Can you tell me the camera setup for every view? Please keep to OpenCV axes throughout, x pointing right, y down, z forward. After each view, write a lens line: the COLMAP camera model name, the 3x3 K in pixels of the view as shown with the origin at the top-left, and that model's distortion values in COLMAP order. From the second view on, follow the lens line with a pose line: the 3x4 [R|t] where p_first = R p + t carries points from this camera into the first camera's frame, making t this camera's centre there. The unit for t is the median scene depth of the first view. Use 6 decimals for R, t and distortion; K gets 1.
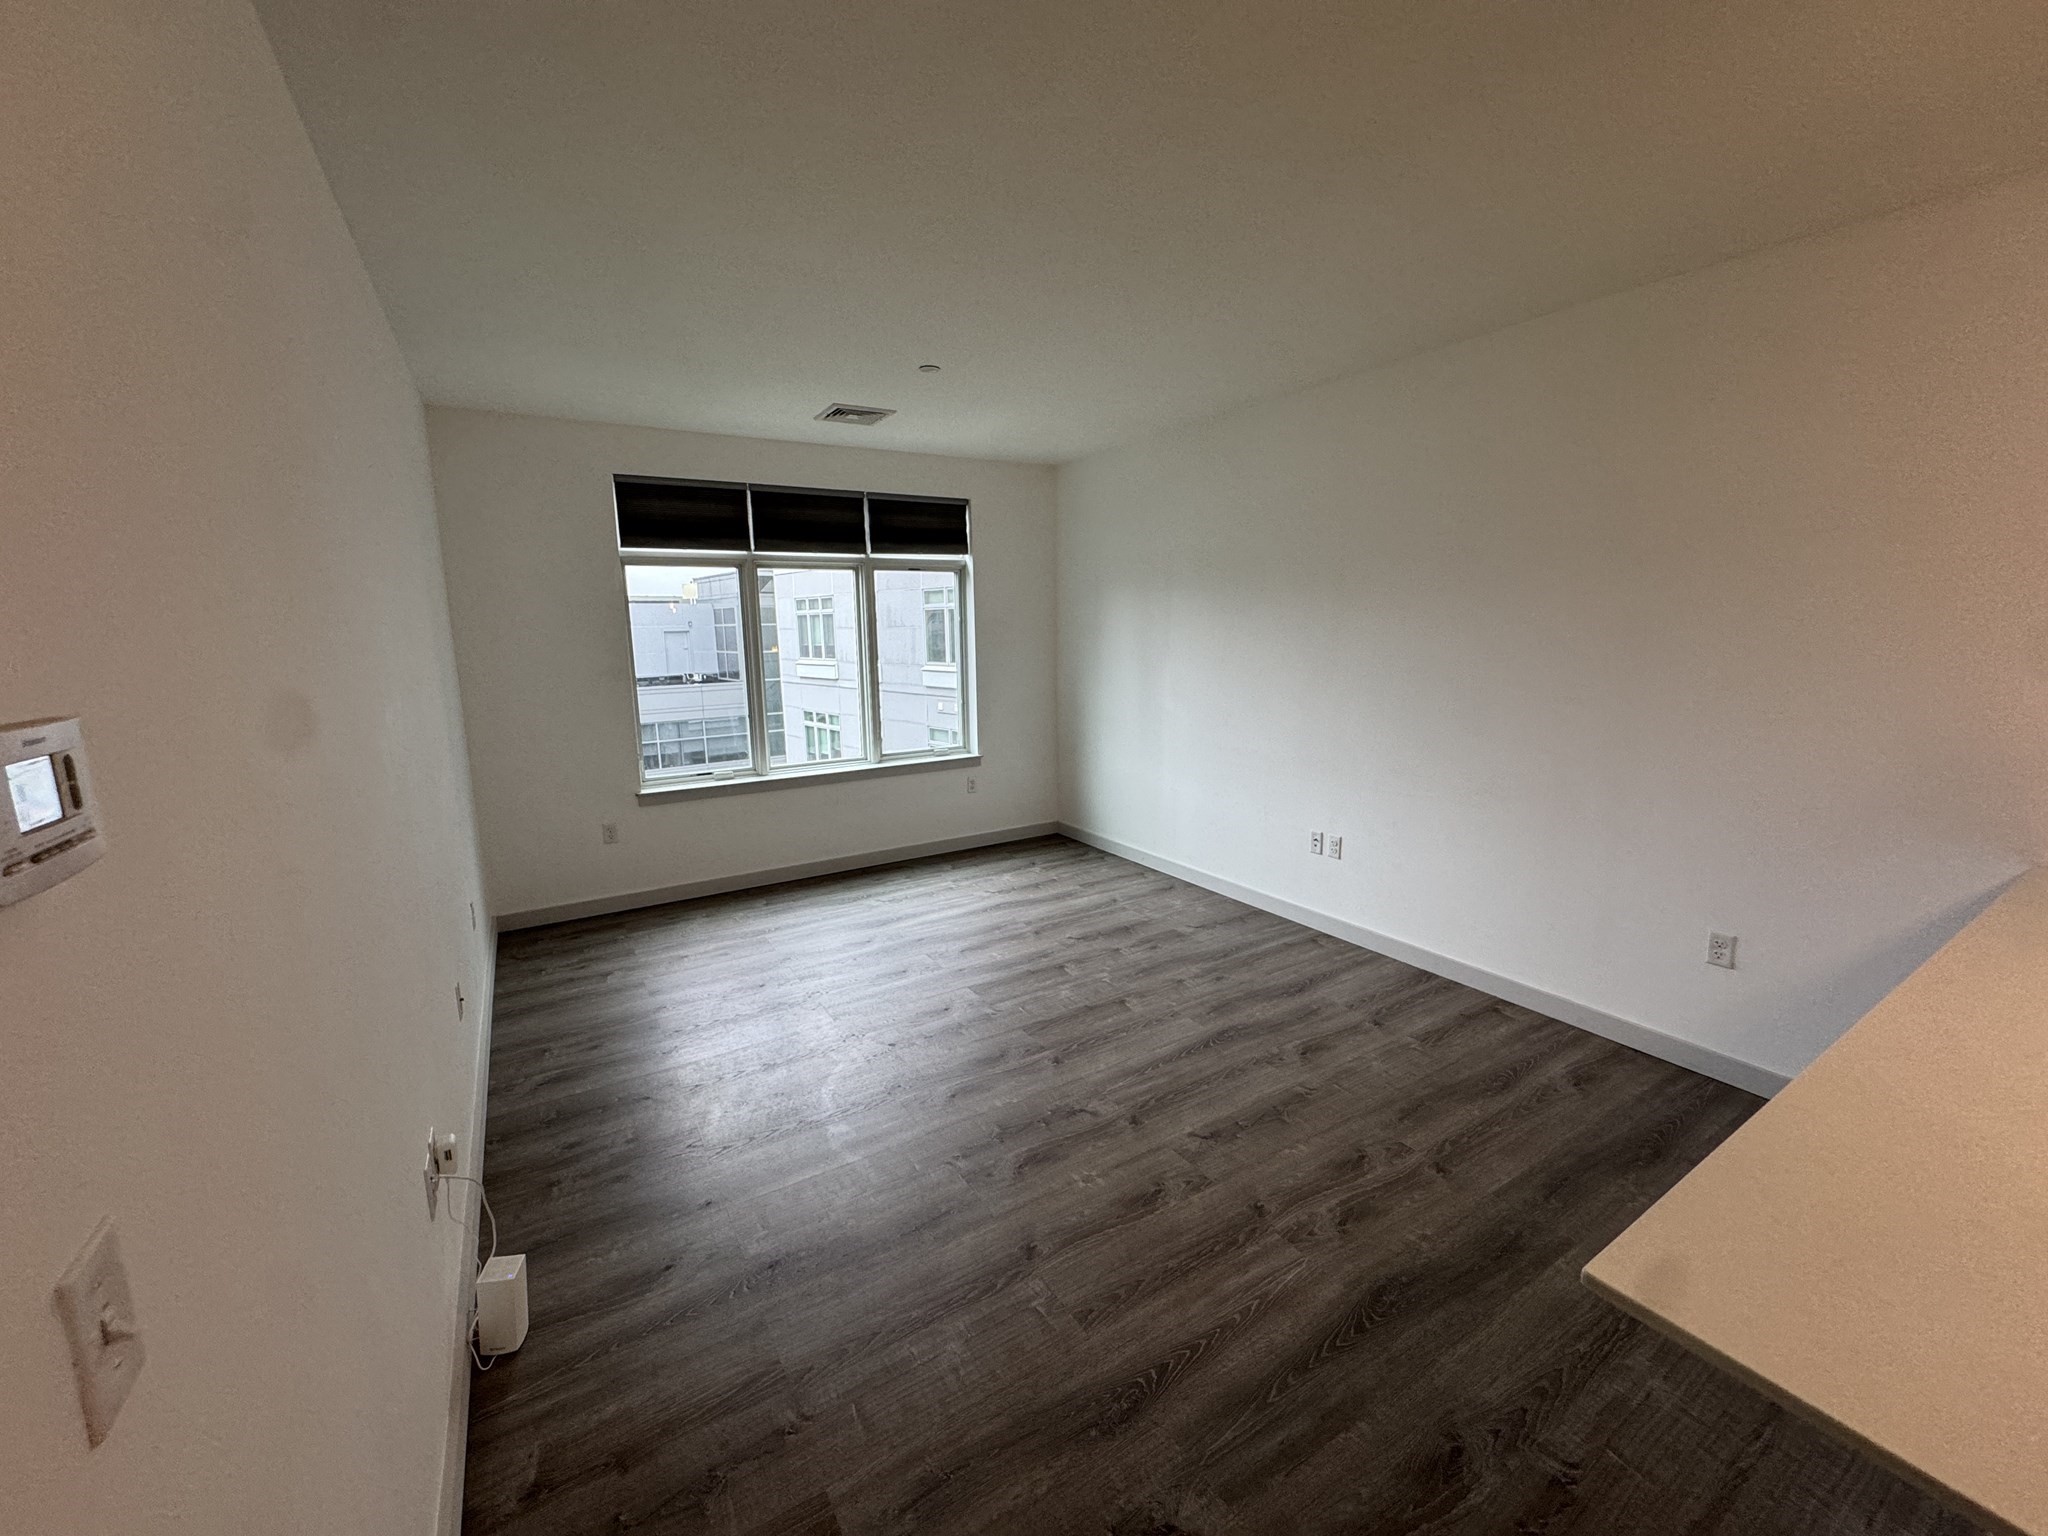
lens RADIAL K [[817.3, 0, 1023.2], [0, 817.3, 764.4], [0, 0, 1]] dist [-0.003812, 0.000277]
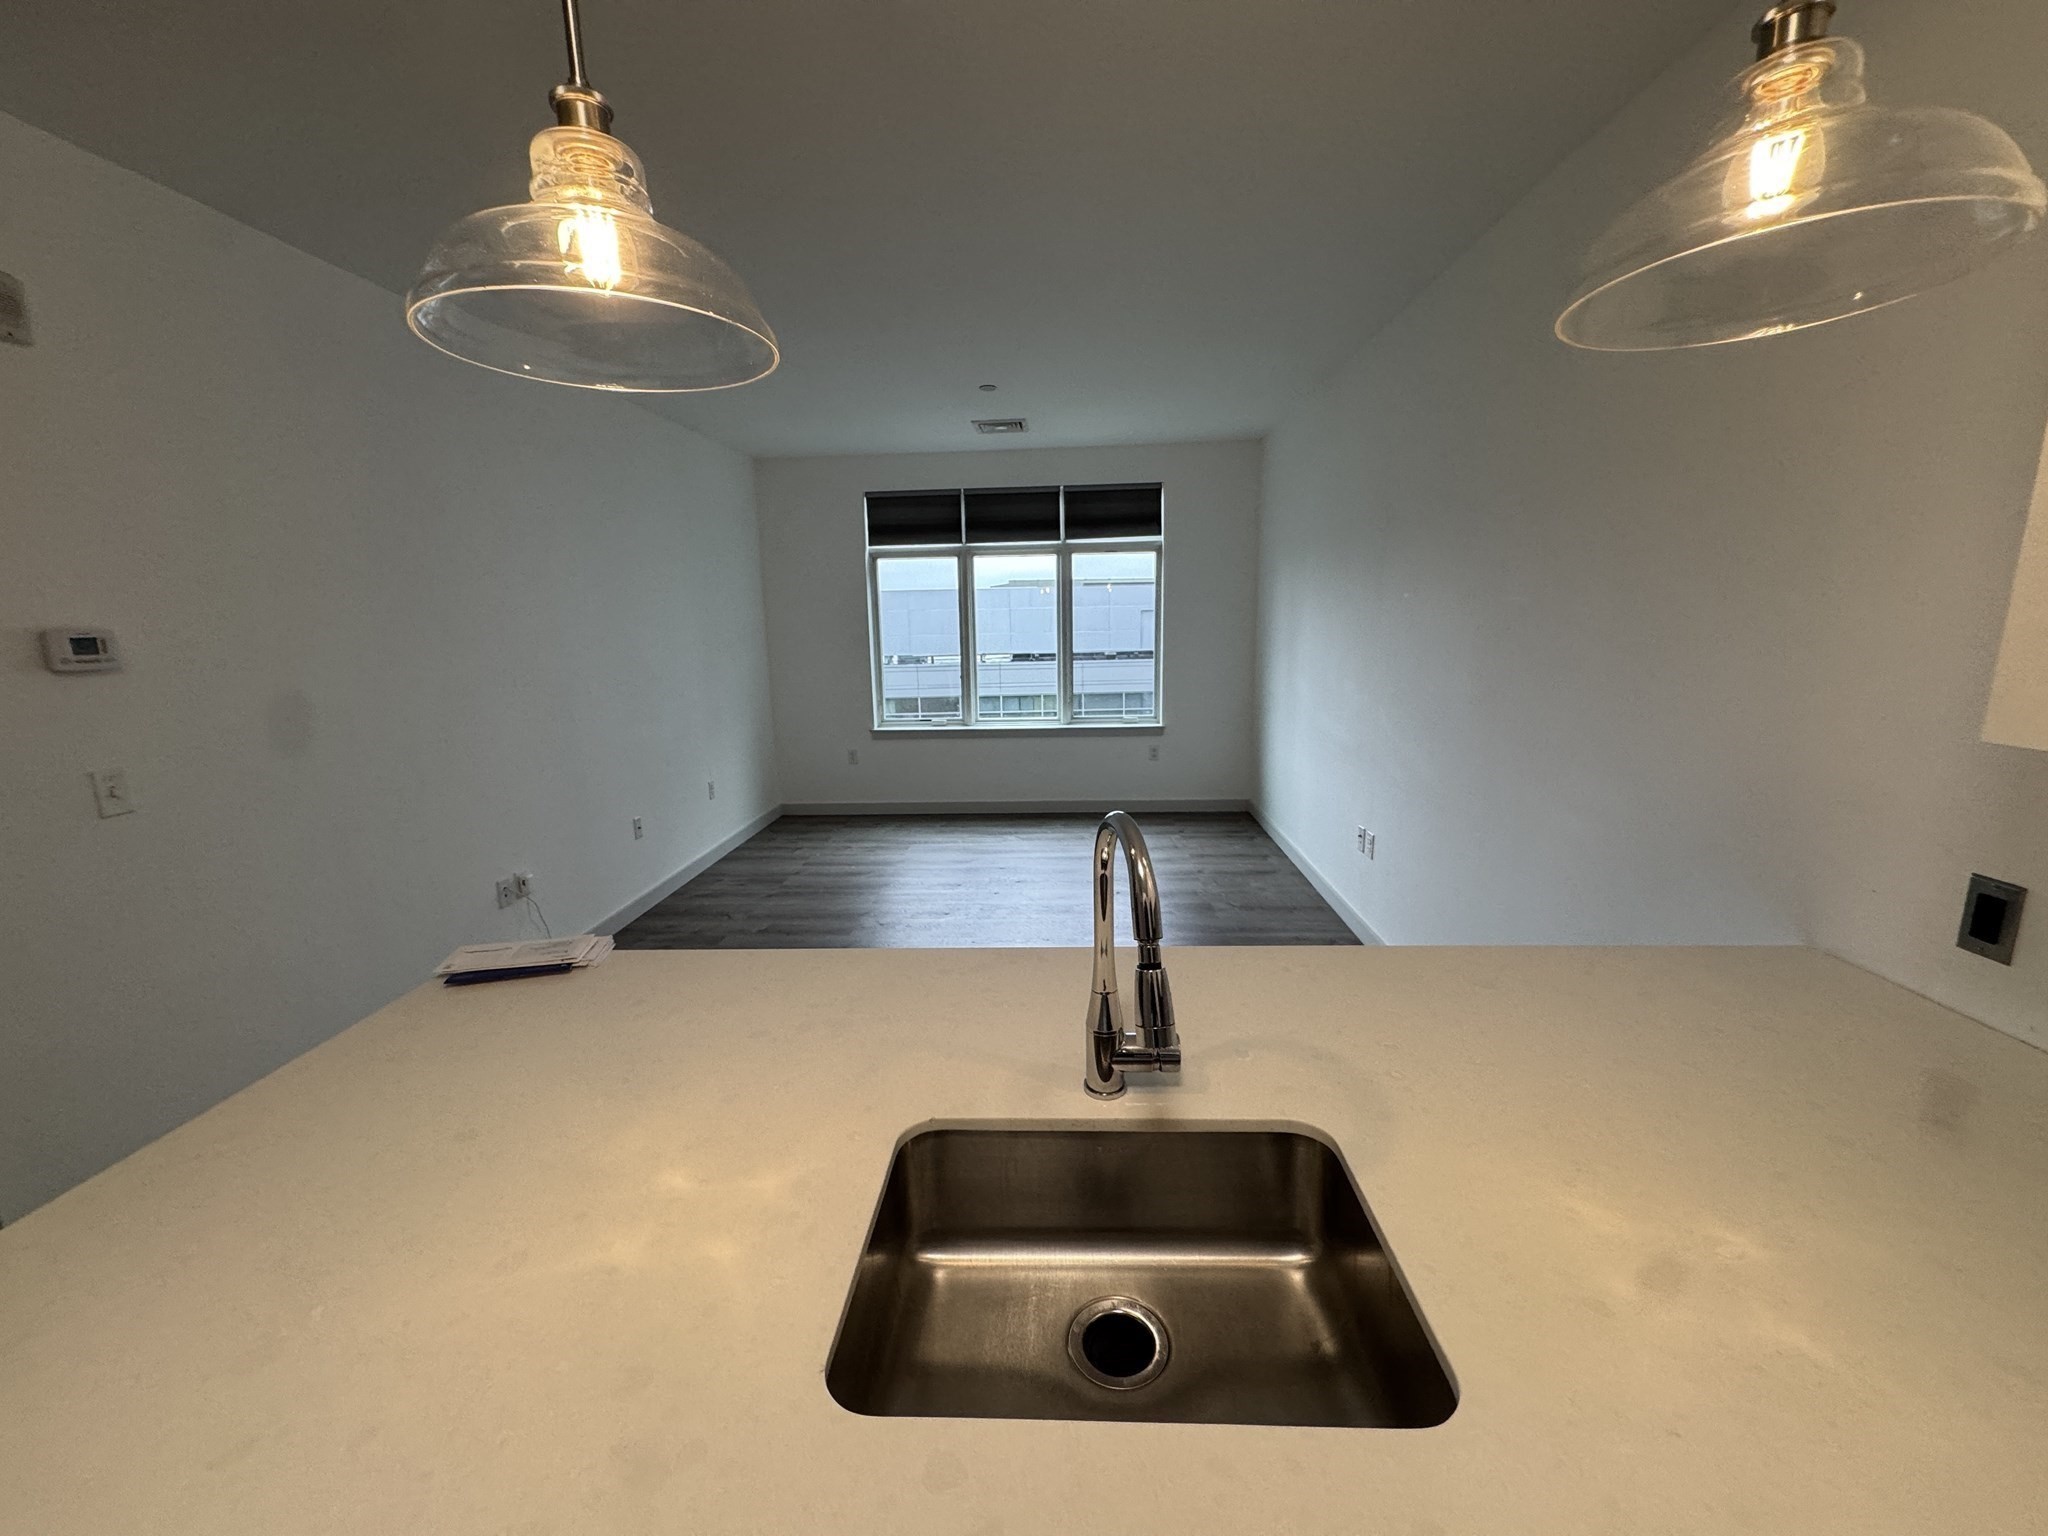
lens RADIAL K [[817.3, 0, 1017.6], [0, 817.3, 761.4], [0, 0, 1]] dist [-0.003812, 0.000277]
pose [[0.814265, 0.101225, -0.571600, 0.464441], [-0.090158, 0.994783, 0.047734, 0.002071], [0.573450, 0.012666, 0.819143, 0.035245]]
